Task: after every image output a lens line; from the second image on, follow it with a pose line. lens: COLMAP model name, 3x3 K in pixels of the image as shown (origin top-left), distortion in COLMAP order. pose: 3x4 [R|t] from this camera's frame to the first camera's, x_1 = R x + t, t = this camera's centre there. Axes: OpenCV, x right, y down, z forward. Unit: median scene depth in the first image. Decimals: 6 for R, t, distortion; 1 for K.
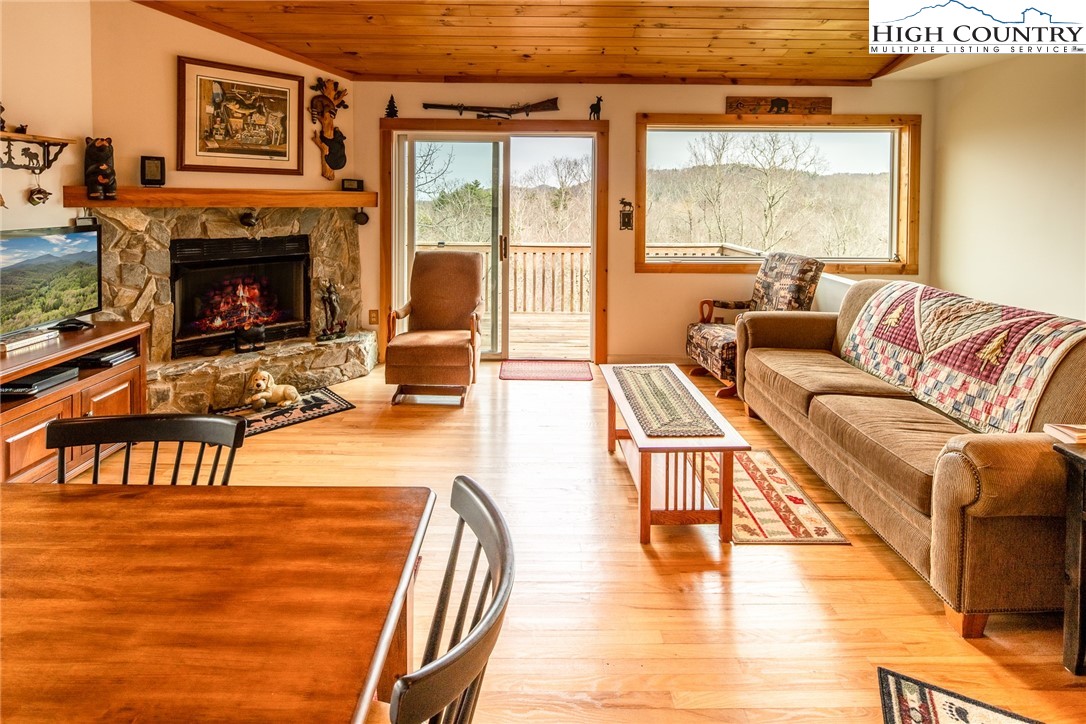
lens RADIAL K [[548.8, 0, 531.1], [0, 548.8, 204.6], [0, 0, 1]] dist [0.000650, -0.001577]
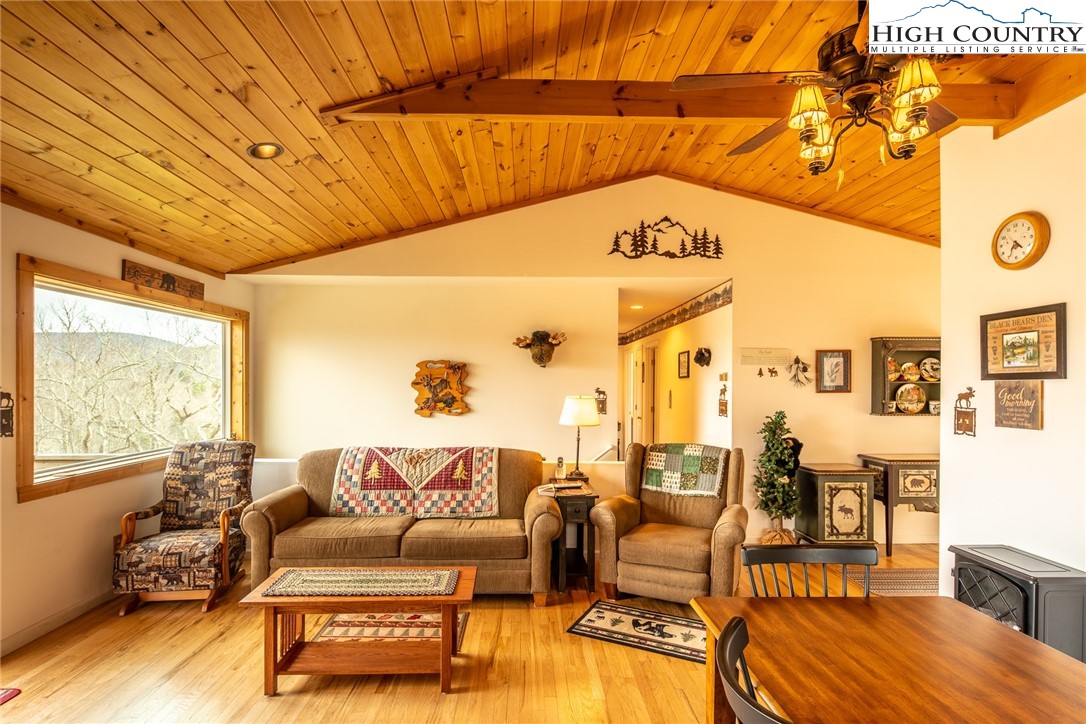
lens RADIAL K [[537.4, 0, 530.1], [0, 537.4, 384.7], [0, 0, 1]] dist [0.001320, -0.000724]
pose [[-0.017489, -0.010075, 0.999796, -0.495118], [0.011209, 0.999884, 0.010272, -0.014945], [-0.999784, 0.011386, -0.017374, 0.463524]]
